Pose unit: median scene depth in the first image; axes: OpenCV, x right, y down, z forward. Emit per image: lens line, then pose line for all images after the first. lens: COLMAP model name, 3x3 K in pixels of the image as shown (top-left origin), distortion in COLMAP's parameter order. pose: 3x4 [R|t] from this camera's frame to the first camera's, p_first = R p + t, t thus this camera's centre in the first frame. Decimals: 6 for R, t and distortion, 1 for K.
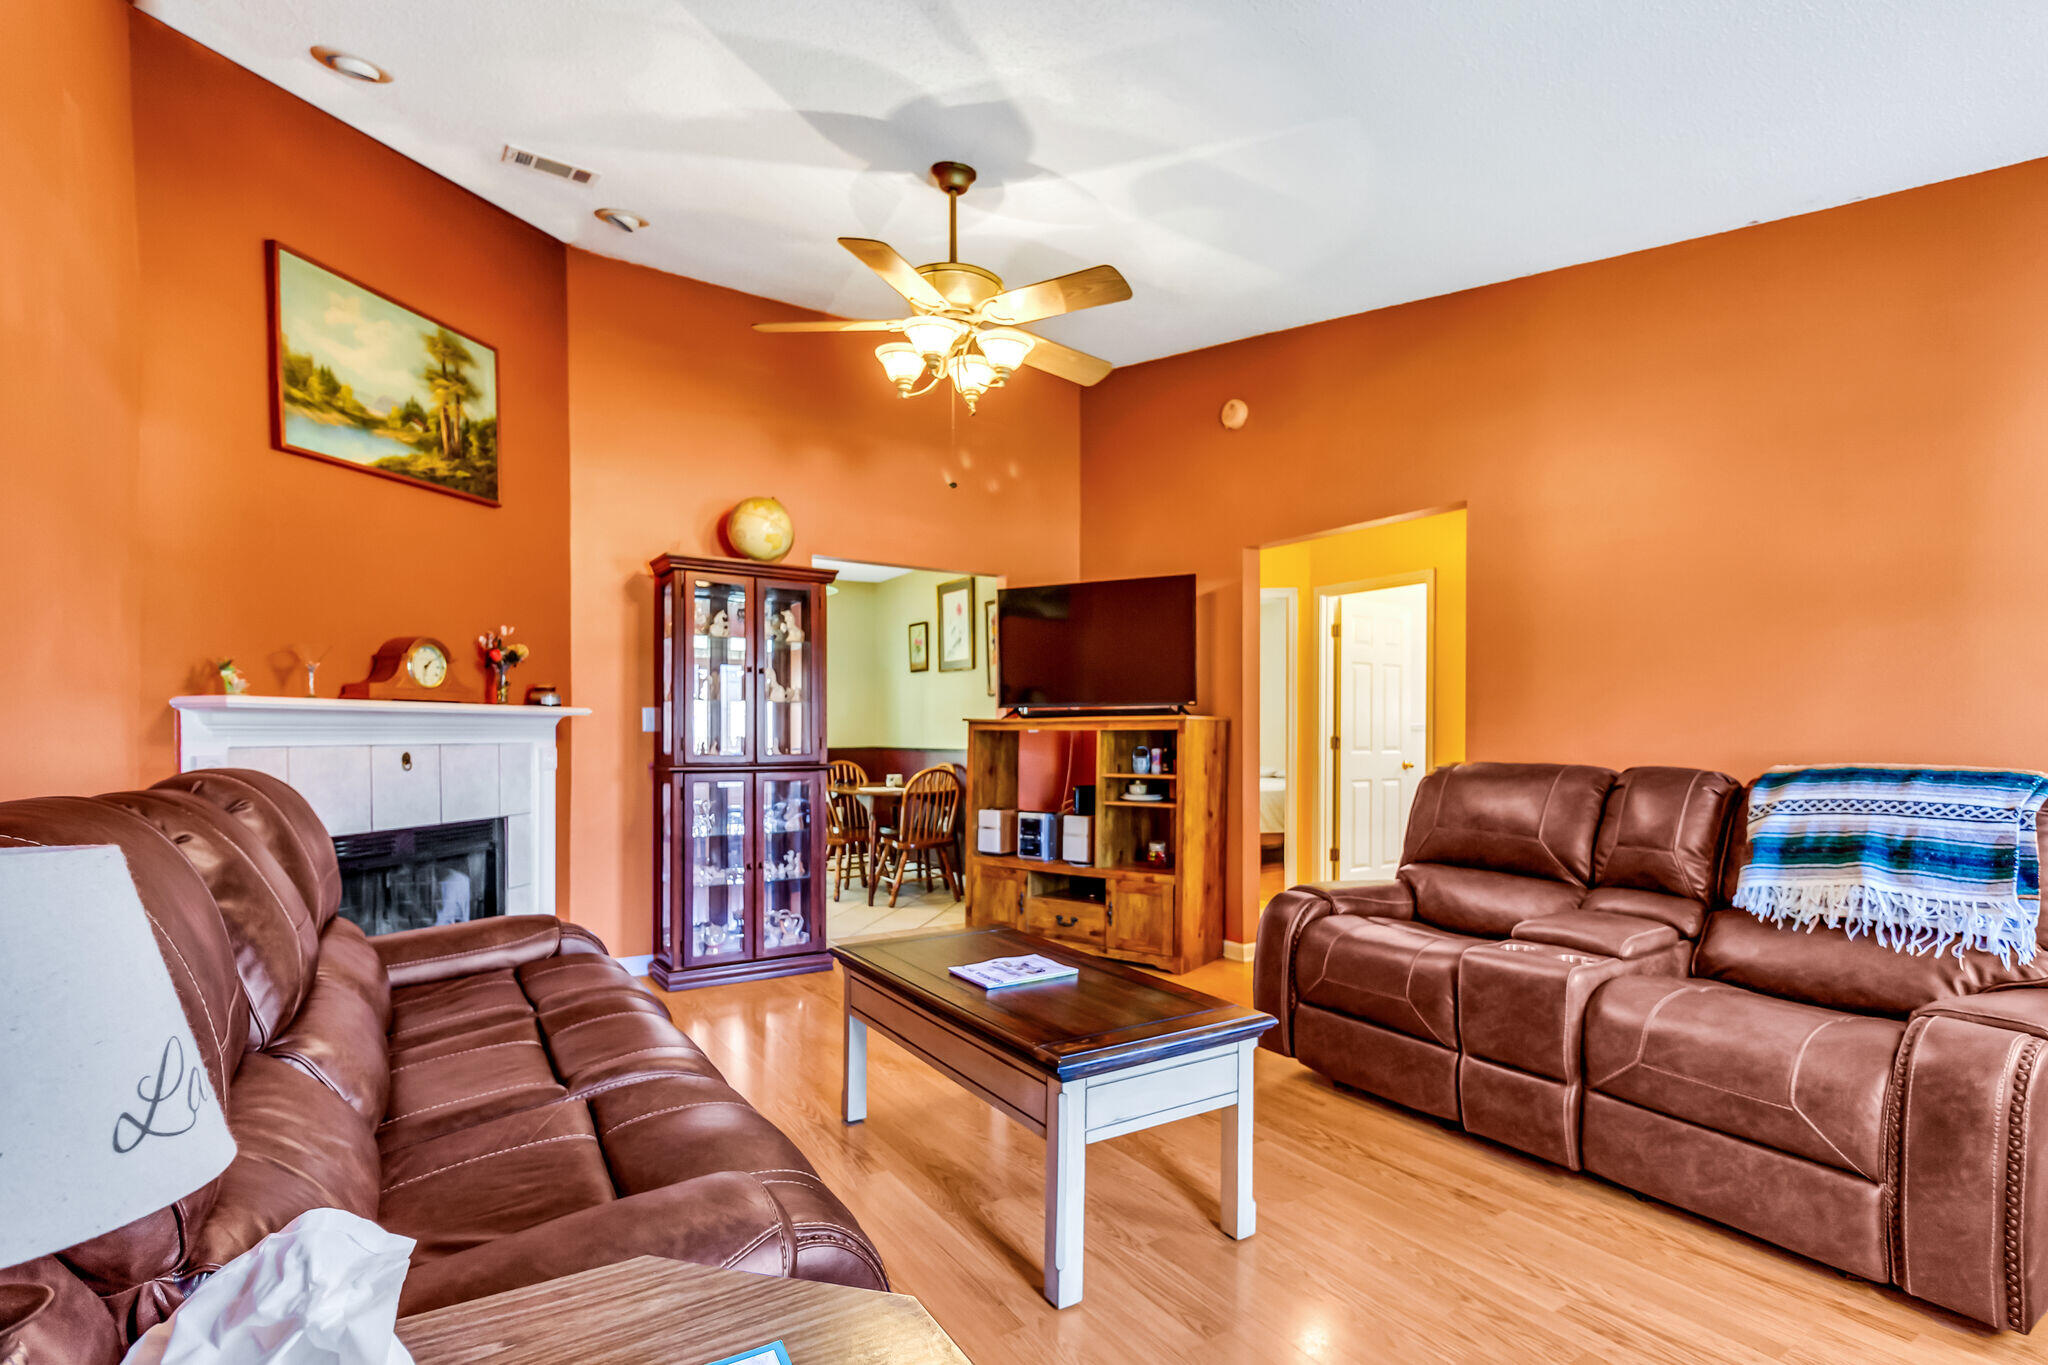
lens RADIAL K [[1053.3, 0, 1022.0], [0, 1053.3, 765.0], [0, 0, 1]] dist [0.003412, 0.000215]
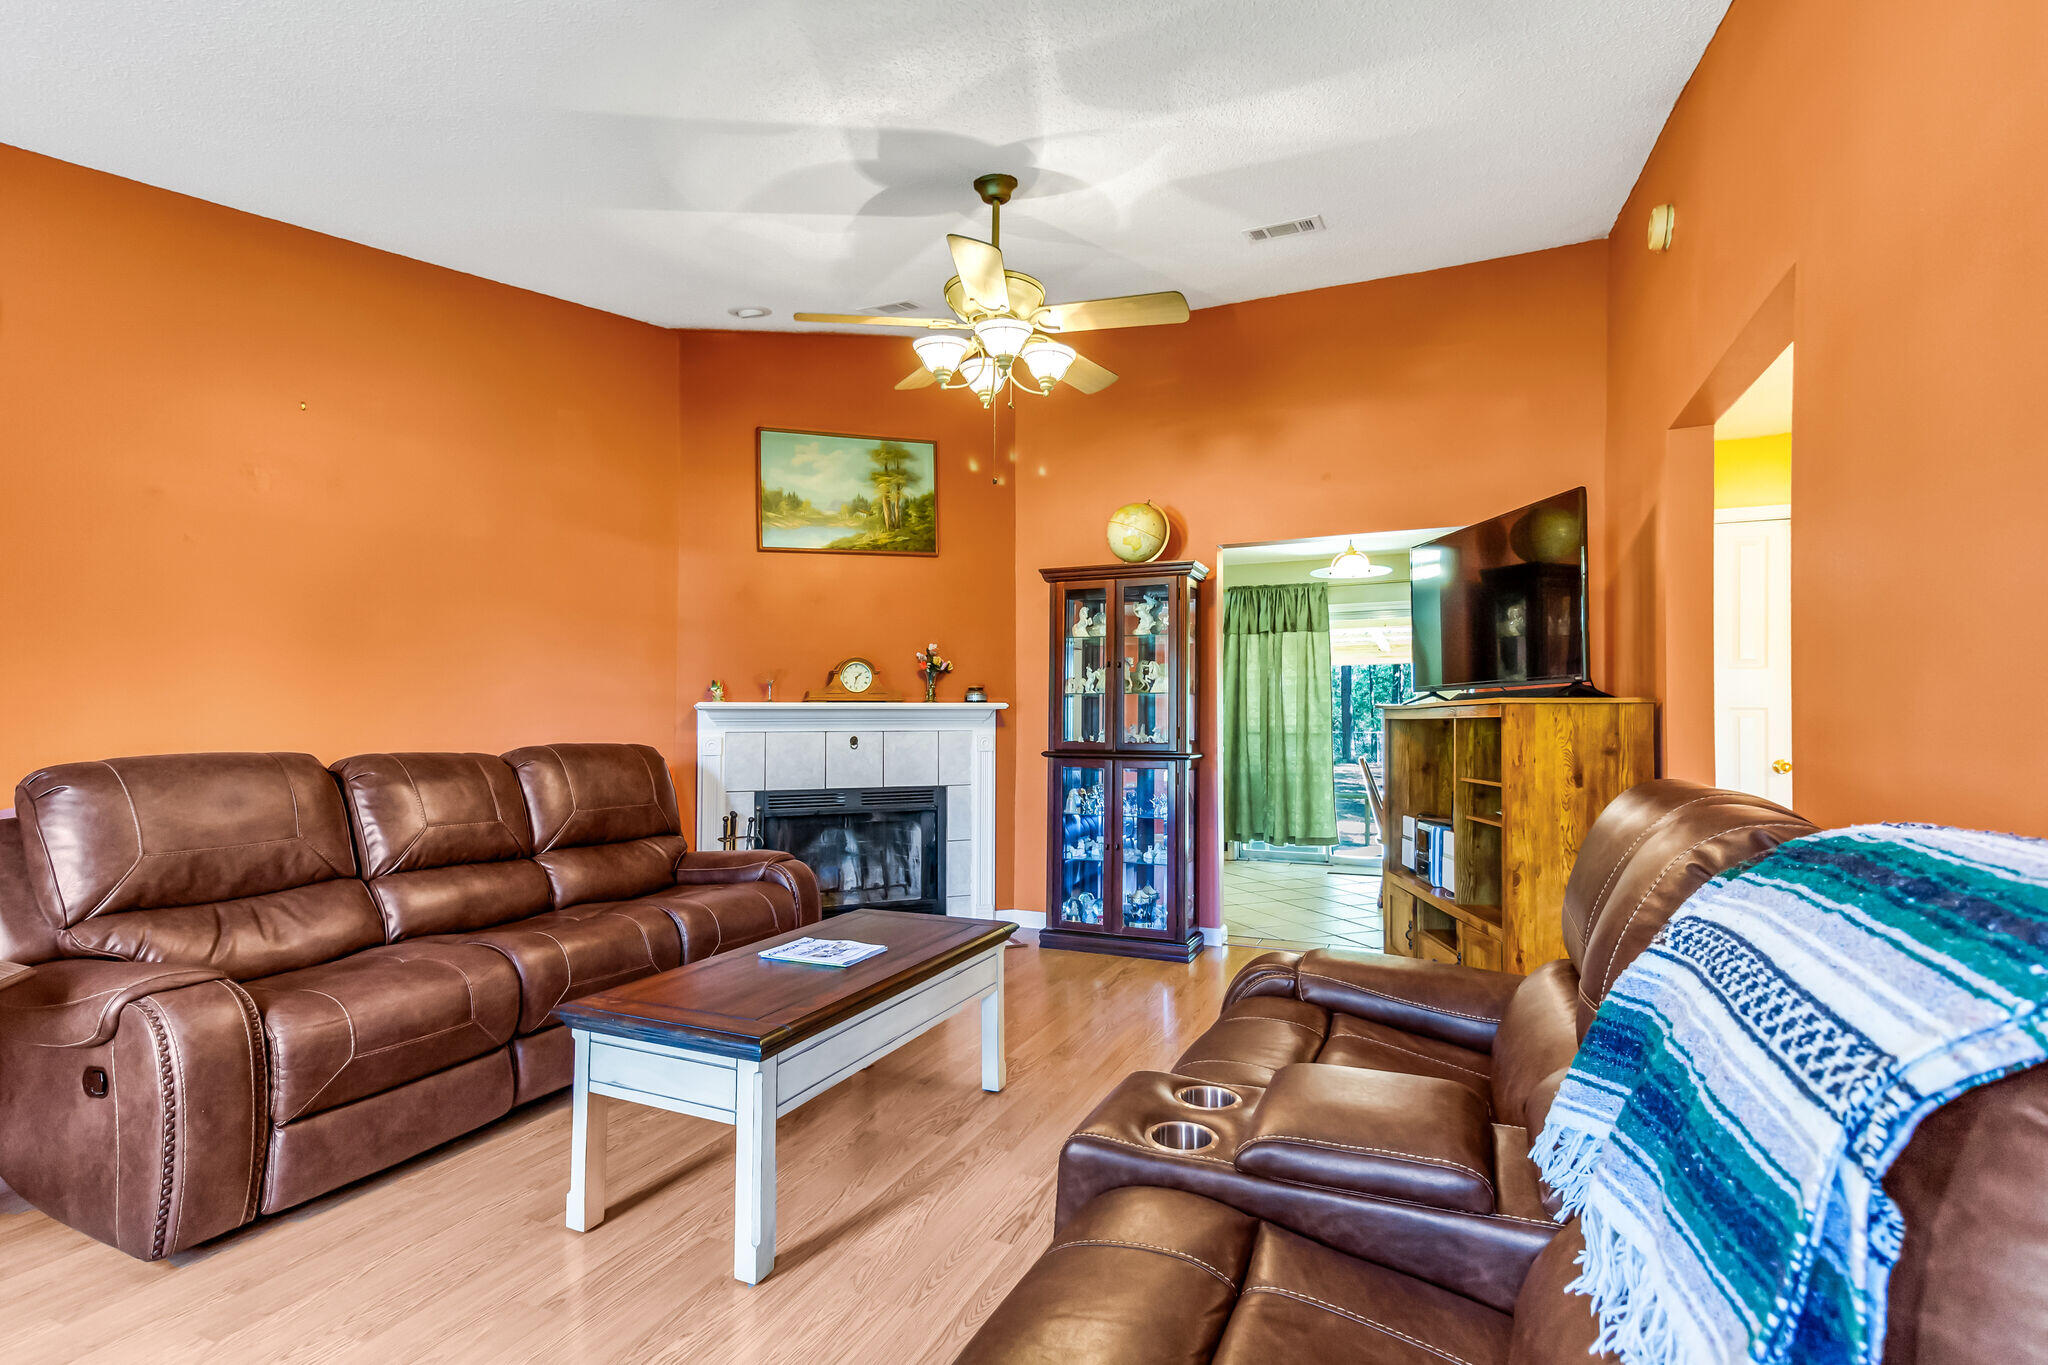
lens RADIAL K [[998.8, 0, 1021.4], [0, 998.8, 704.1], [0, 0, 1]] dist [0.003057, 0.000831]
pose [[0.497518, -0.014689, -0.867329, 0.731057], [-0.026115, 0.999150, -0.031901, -0.018330], [0.867061, 0.038521, 0.496711, 0.509278]]
